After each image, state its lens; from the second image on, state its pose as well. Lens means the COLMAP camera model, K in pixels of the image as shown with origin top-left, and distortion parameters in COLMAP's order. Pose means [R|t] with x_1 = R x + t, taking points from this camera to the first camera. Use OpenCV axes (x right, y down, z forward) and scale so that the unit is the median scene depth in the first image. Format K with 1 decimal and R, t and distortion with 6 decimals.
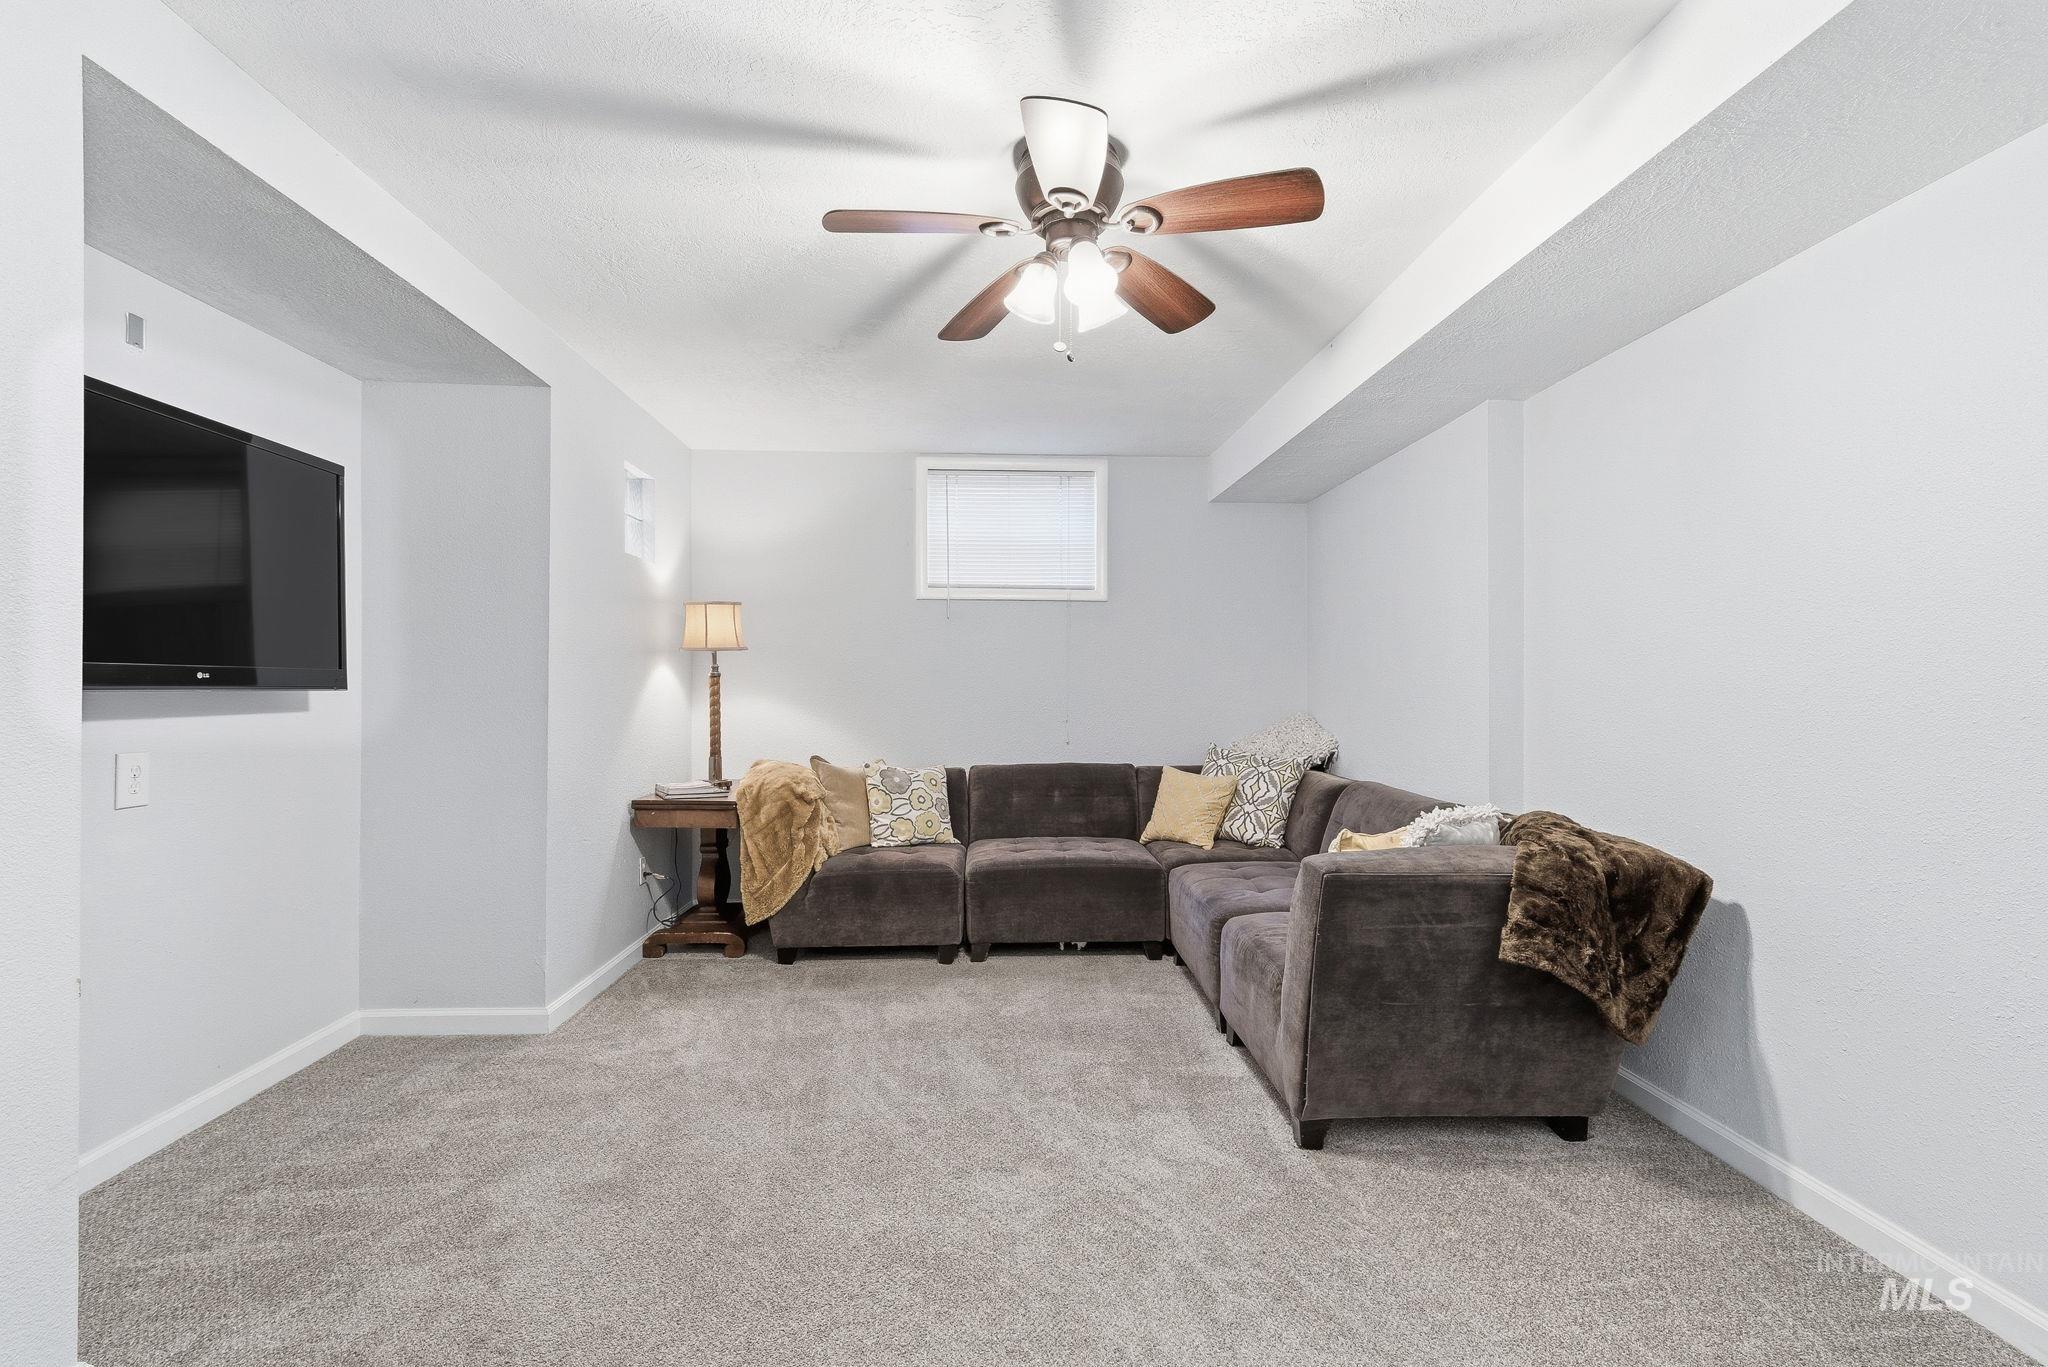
lens RADIAL K [[945.9, 0, 1028.8], [0, 945.9, 682.1], [0, 0, 1]] dist [0.008672, -0.004225]
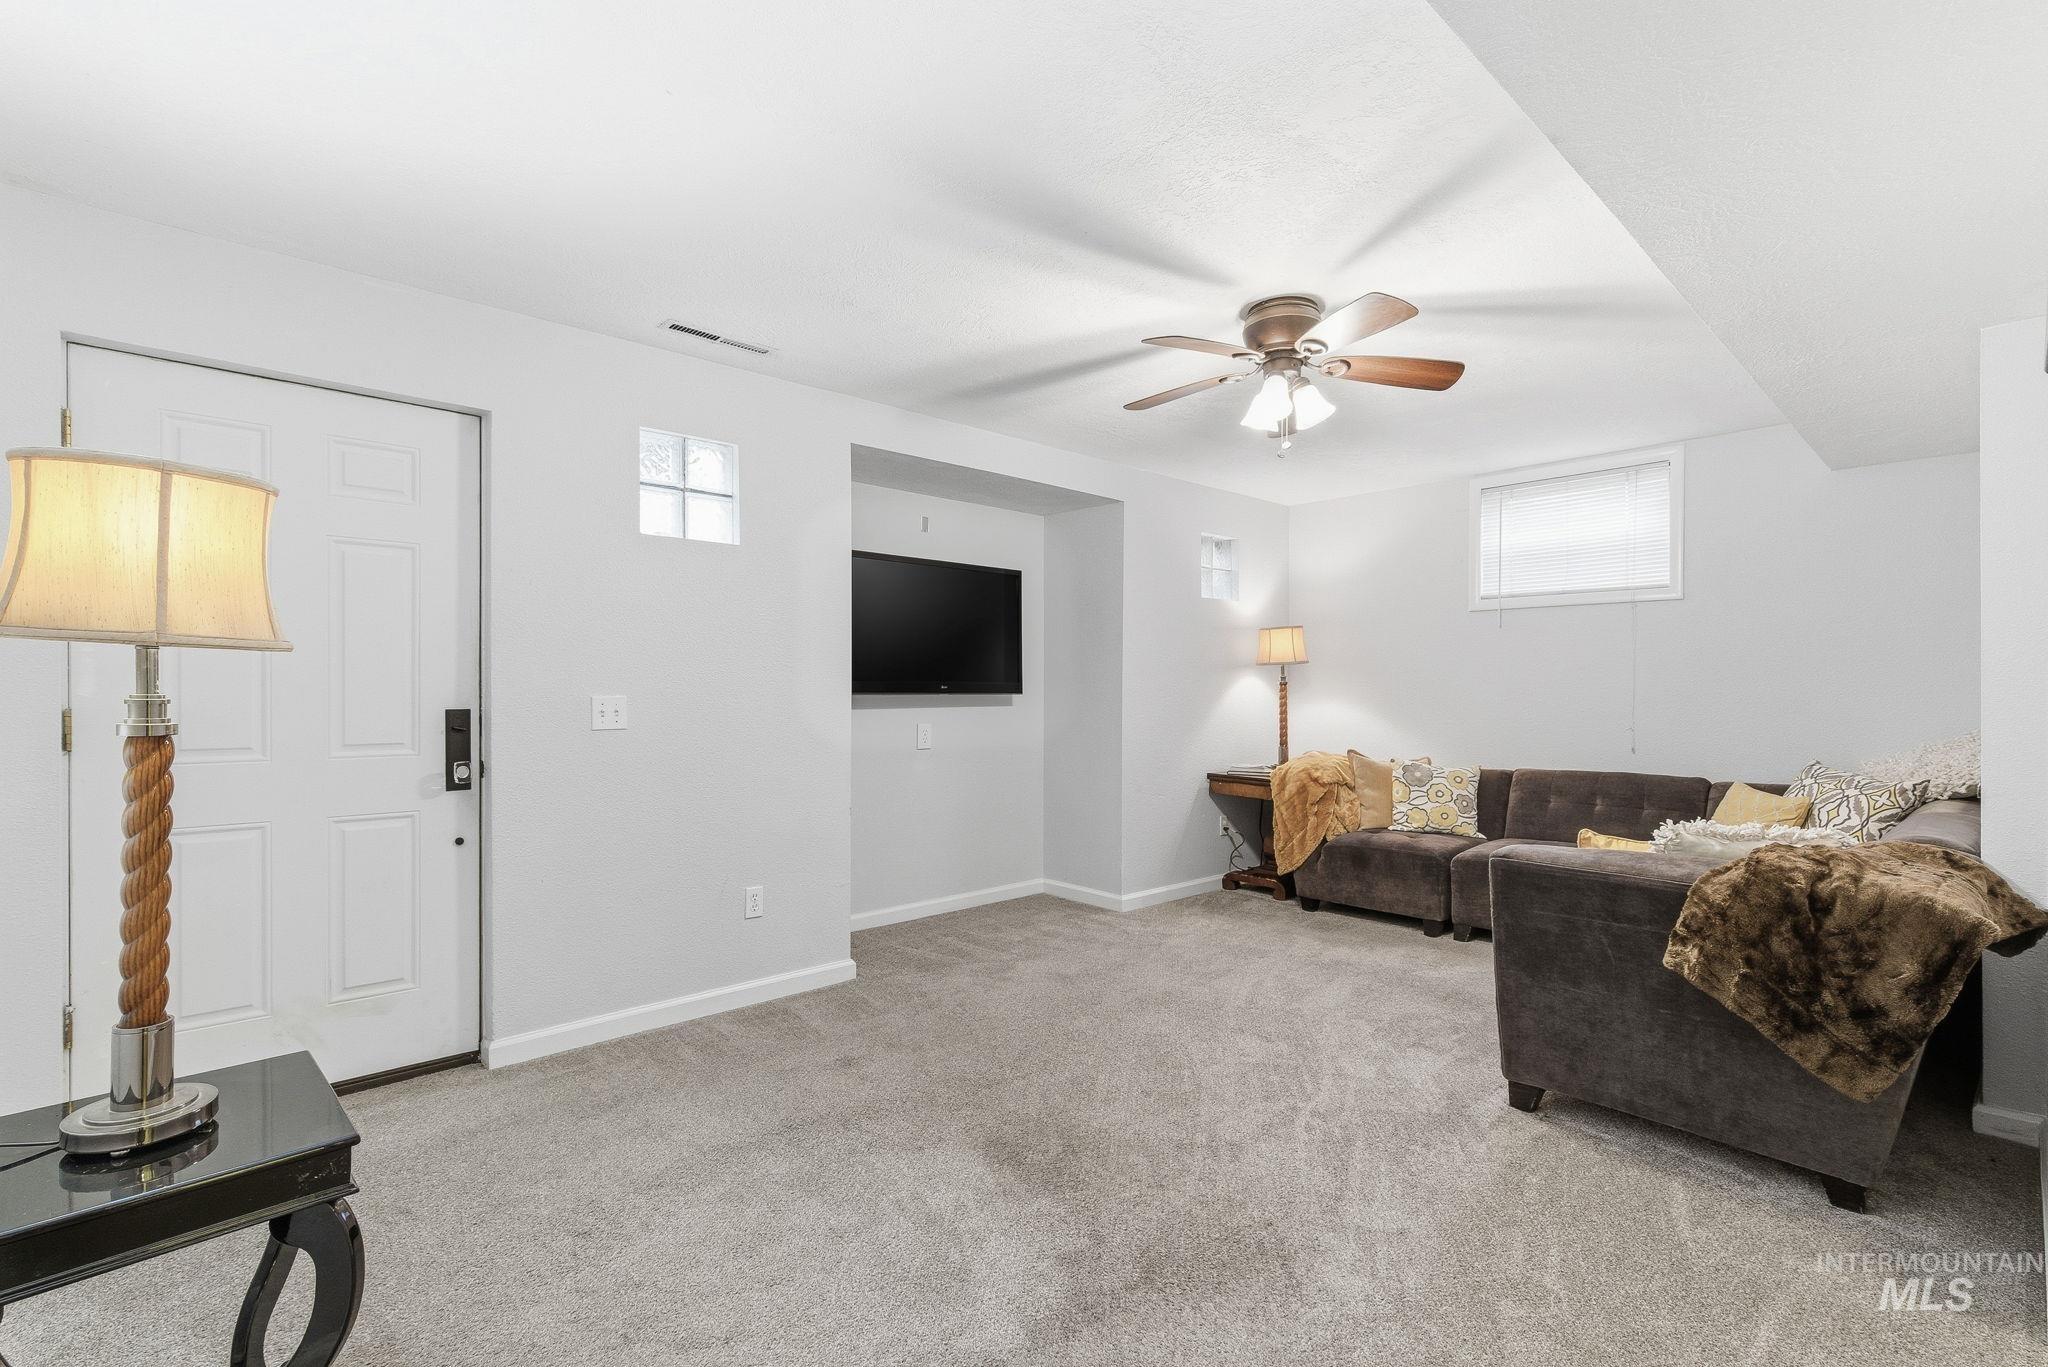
lens RADIAL K [[945.9, 0, 1032.1], [0, 945.9, 688.3], [0, 0, 1]] dist [0.008672, -0.004225]
pose [[0.634241, -0.003080, -0.773129, 0.498776], [0.004683, 0.999989, -0.000142, -0.002539], [0.773121, -0.003530, 0.634249, -0.091763]]
